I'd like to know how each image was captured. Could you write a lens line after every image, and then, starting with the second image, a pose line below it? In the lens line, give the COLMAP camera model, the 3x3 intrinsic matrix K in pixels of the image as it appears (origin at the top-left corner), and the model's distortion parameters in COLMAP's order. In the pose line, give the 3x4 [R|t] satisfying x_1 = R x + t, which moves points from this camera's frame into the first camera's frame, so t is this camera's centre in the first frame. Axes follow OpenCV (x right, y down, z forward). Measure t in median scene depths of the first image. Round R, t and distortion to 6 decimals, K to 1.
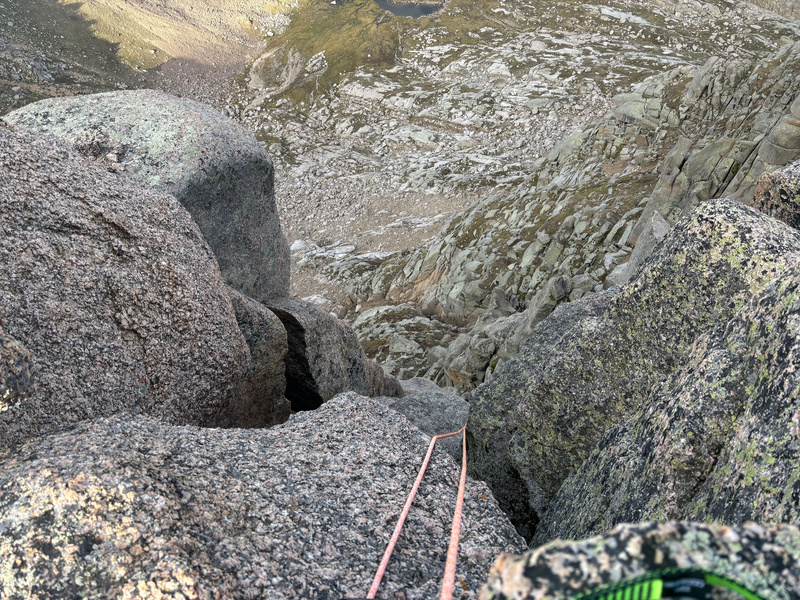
lens RADIAL K [[599.6, 0, 399.3], [0, 599.6, 301.2], [0, 0, 1]] dist [0.047821, -0.044691]
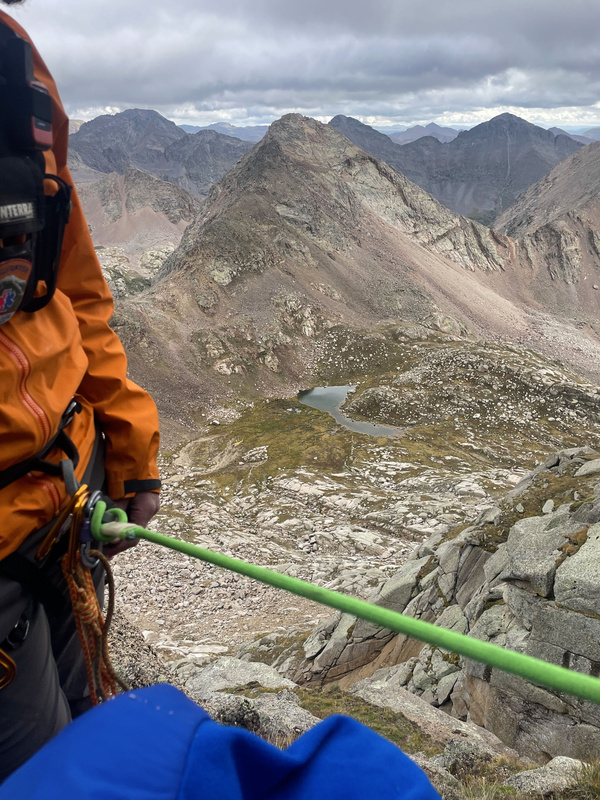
lens RADIAL K [[600.3, 0, 293.9], [0, 600.3, 395.7], [0, 0, 1]] dist [0.073752, -0.016471]
pose [[0.977002, 0.177632, -0.117957, 0.007152], [-0.213210, 0.806265, -0.551796, 0.012717], [-0.002912, 0.564255, 0.825595, 0.234471]]
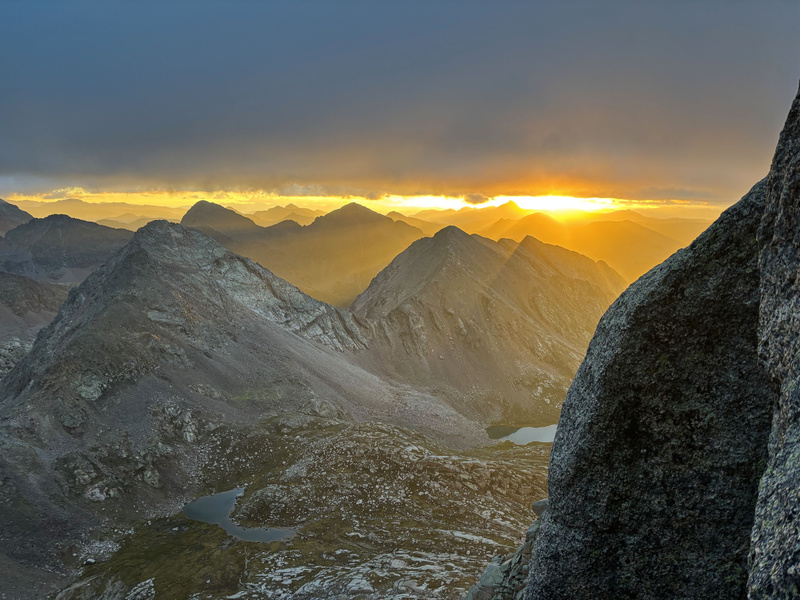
lens RADIAL K [[599.6, 0, 407.0], [0, 599.6, 300.1], [0, 0, 1]] dist [0.047821, -0.044691]
pose [[0.969846, 0.093450, 0.225092, -0.007130], [0.114080, 0.642084, -0.758099, 0.027960], [-0.215372, 0.760917, 0.612062, 0.103952]]
